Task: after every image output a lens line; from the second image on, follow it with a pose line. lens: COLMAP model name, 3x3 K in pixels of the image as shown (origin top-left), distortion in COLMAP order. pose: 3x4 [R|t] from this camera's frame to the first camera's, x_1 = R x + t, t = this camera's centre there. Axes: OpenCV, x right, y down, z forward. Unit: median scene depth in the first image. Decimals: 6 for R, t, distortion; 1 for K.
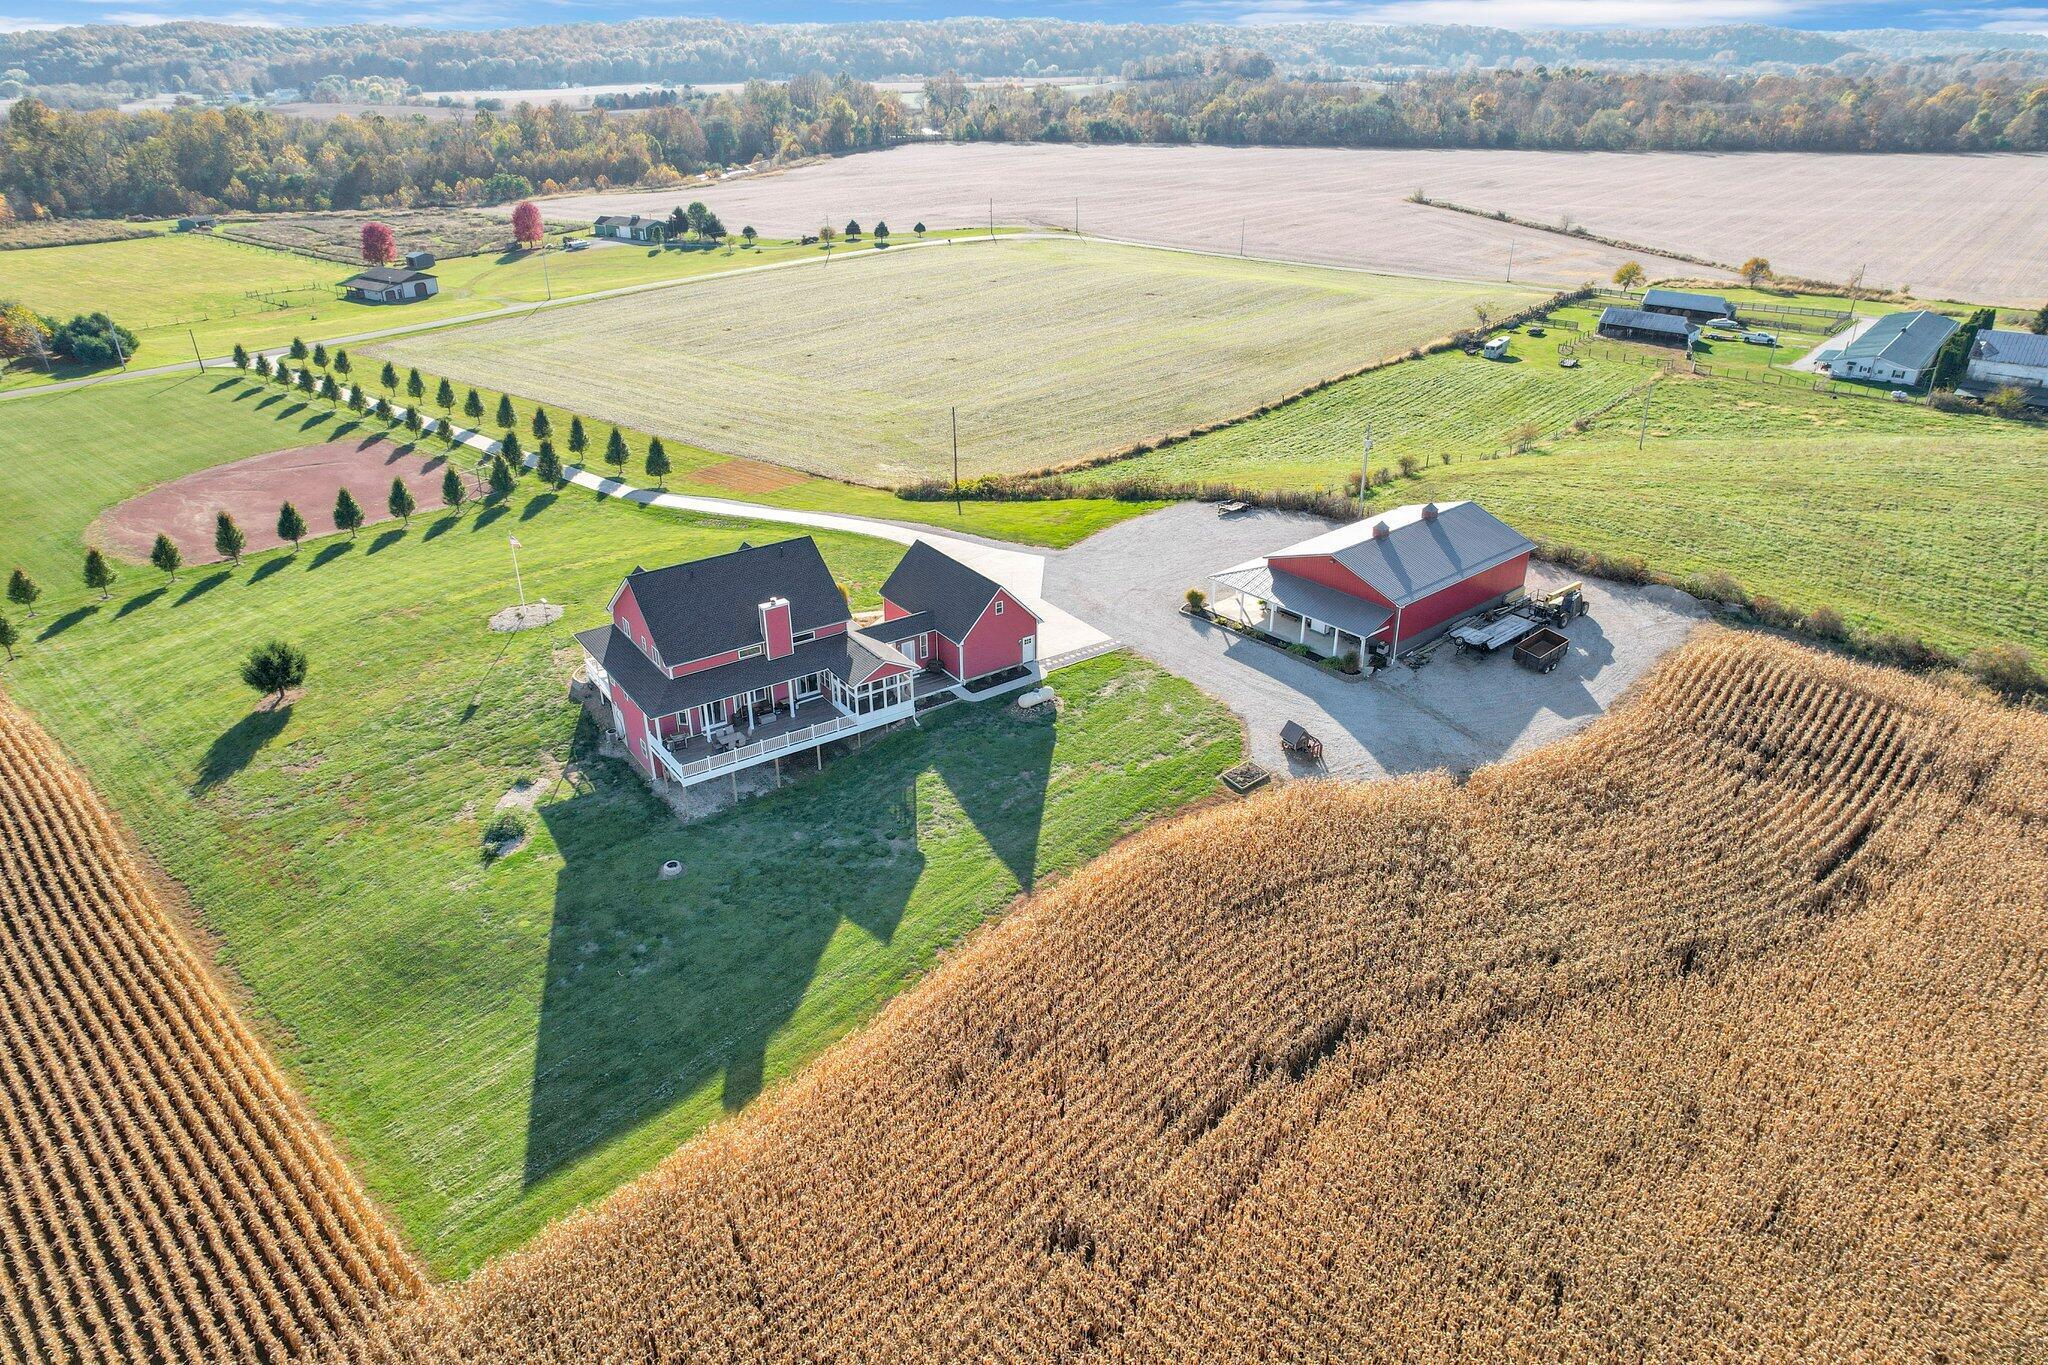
lens RADIAL K [[1303.9, 0, 1024.3], [0, 1303.9, 684.4], [0, 0, 1]] dist [-0.046357, -0.000330]
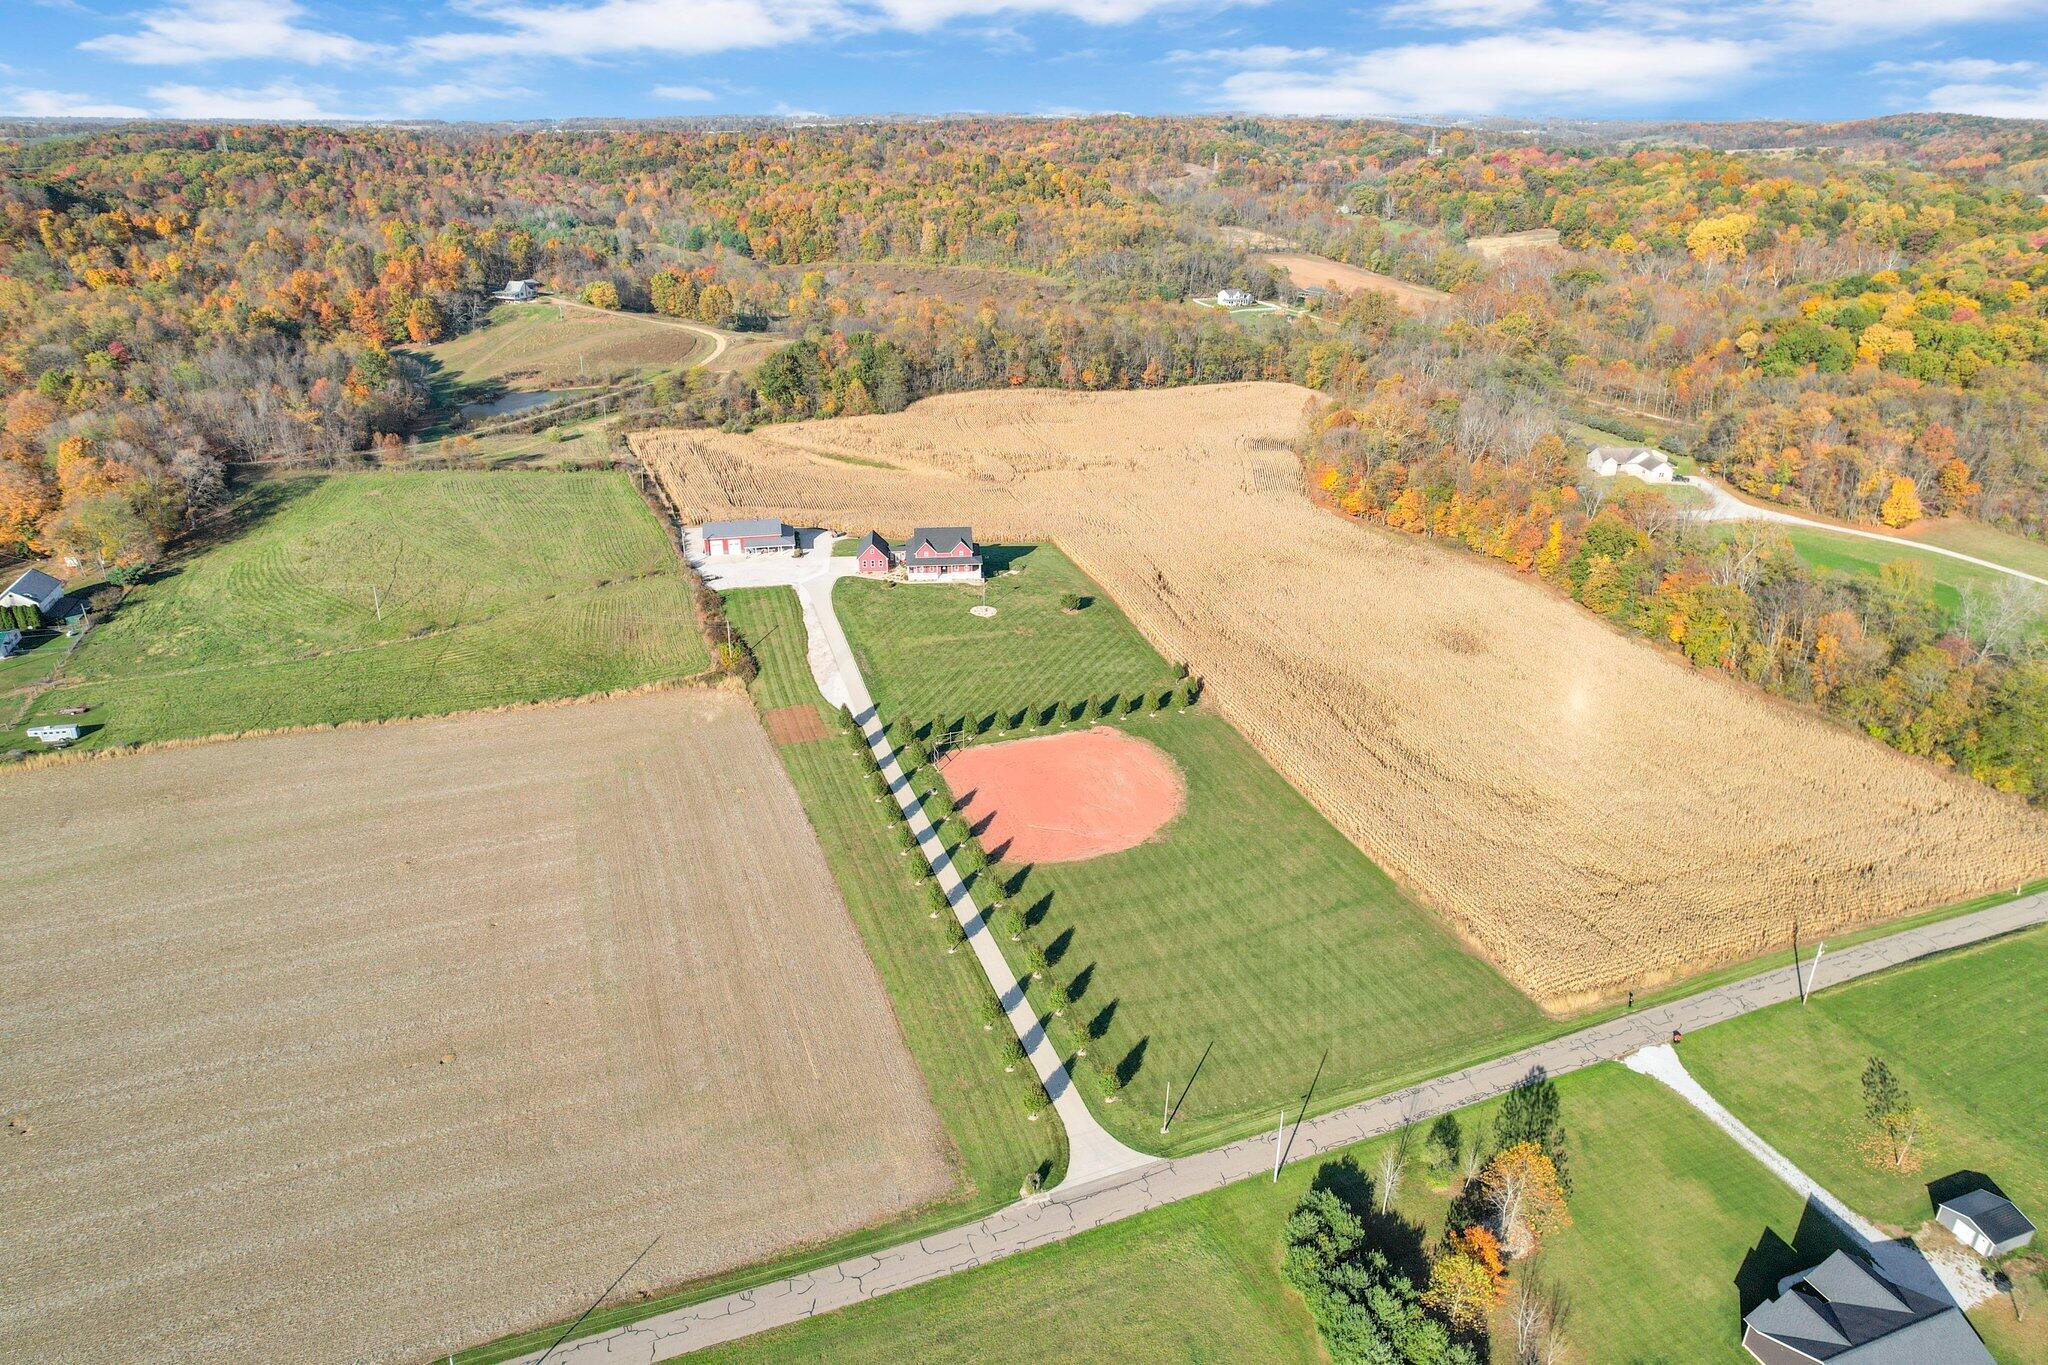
lens RADIAL K [[1293.3, 0, 1026.0], [0, 1293.3, 723.3], [0, 0, 1]] dist [-0.069585, 0.052316]
pose [[-0.866034, -0.220648, 0.448665, -2.042692], [0.219297, 0.638805, 0.737453, -2.210204], [-0.449327, 0.737050, -0.504839, 2.974595]]
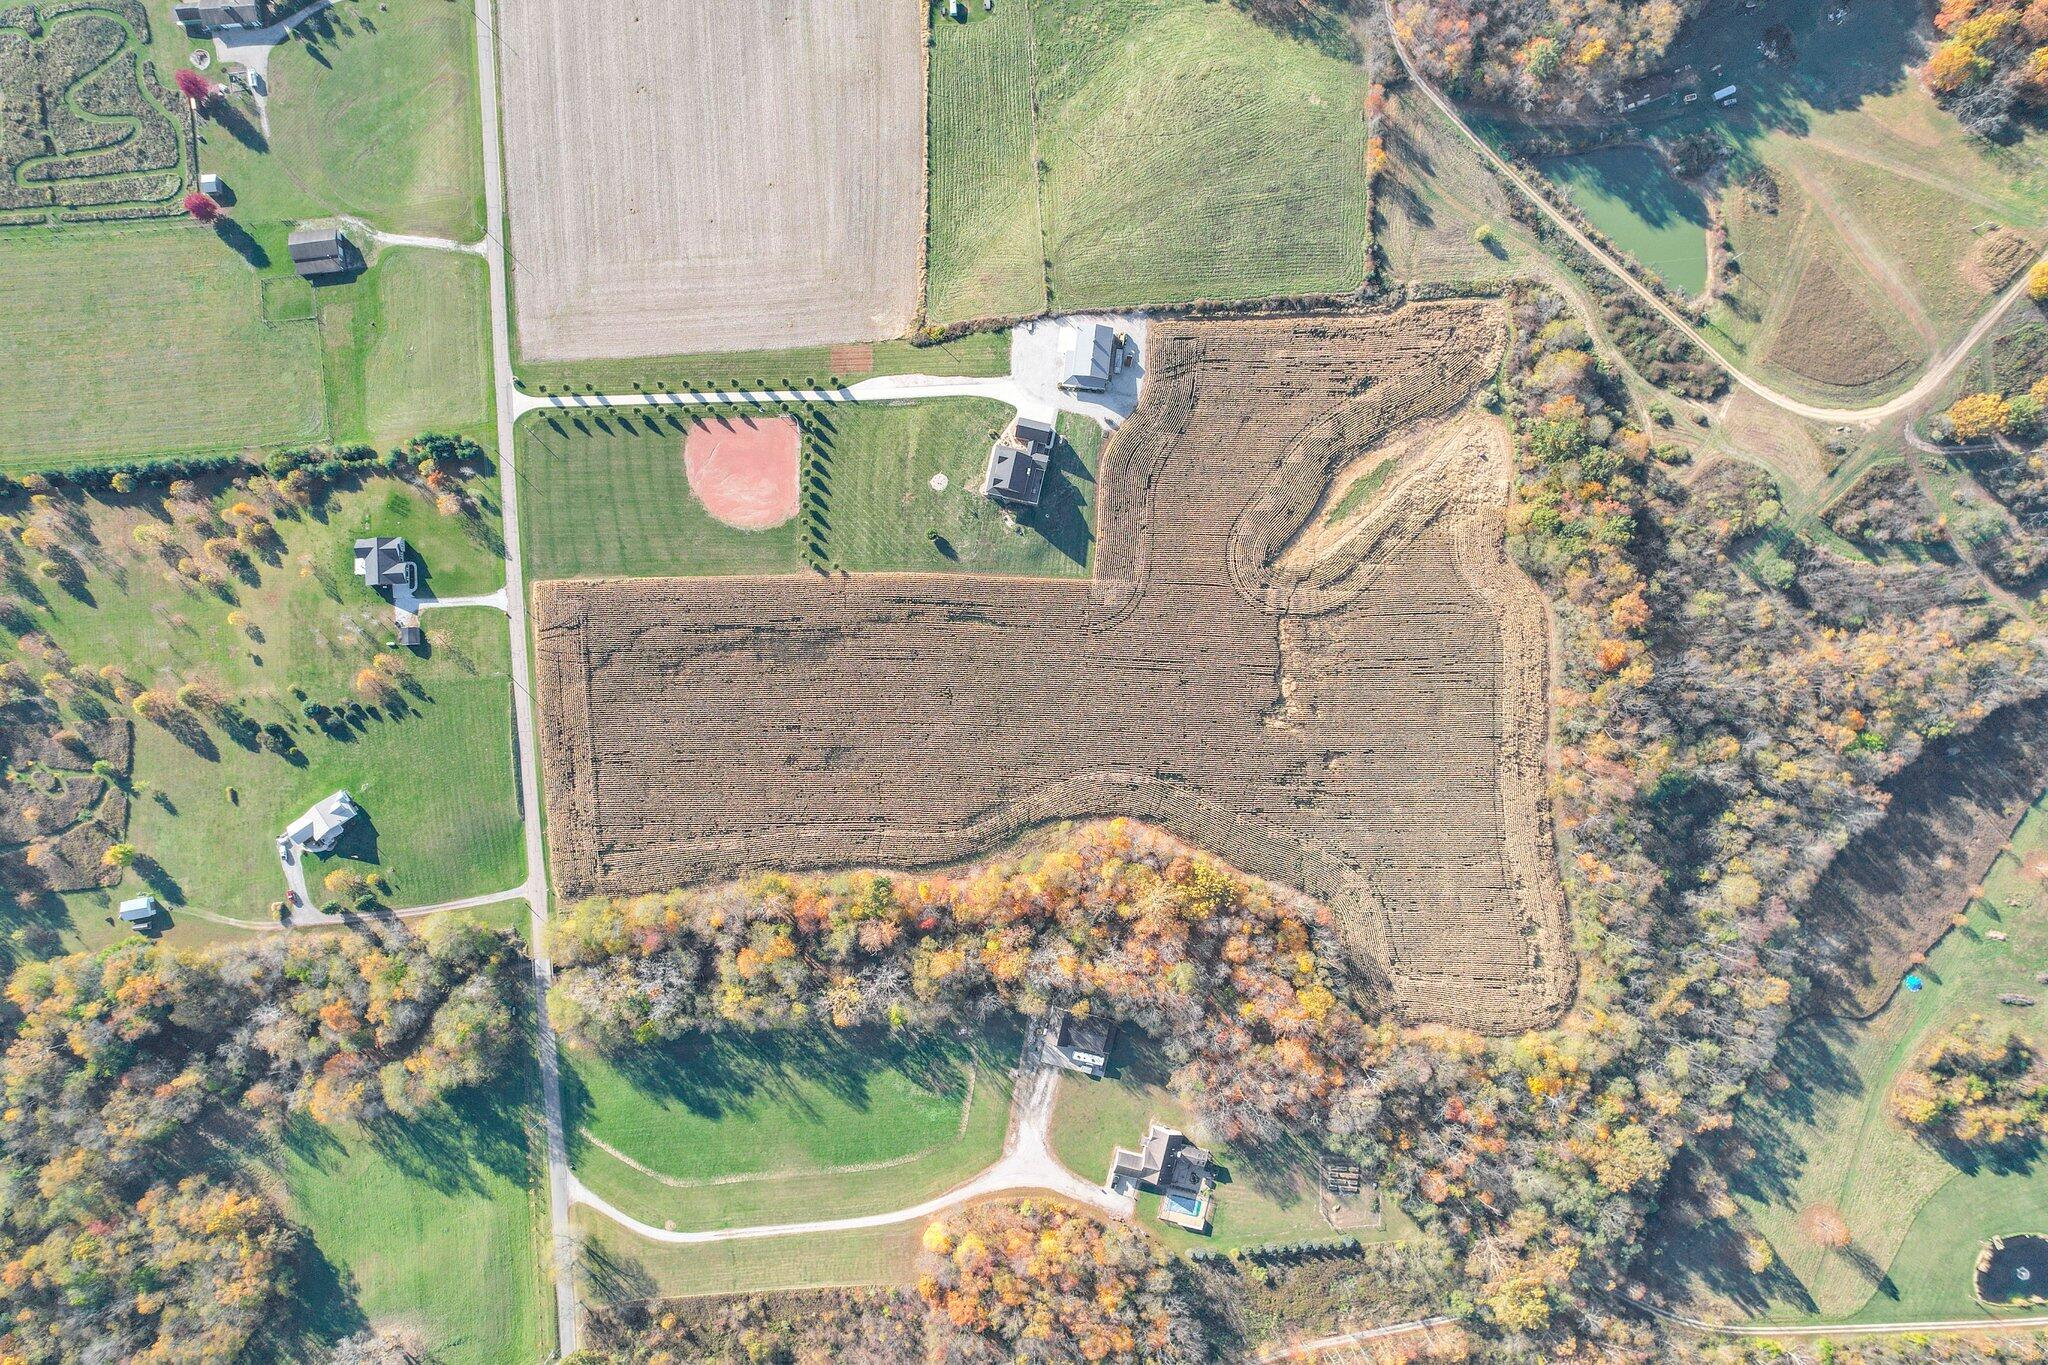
lens RADIAL K [[1312.3, 0, 1033.1], [0, 1312.3, 689.6], [0, 0, 1]] dist [-0.077680, 0.073962]
pose [[0.740160, -0.672102, 0.021045, -0.858835], [0.296985, 0.354817, 0.886513, -4.329014], [-0.603294, -0.649911, 0.462225, -1.994218]]
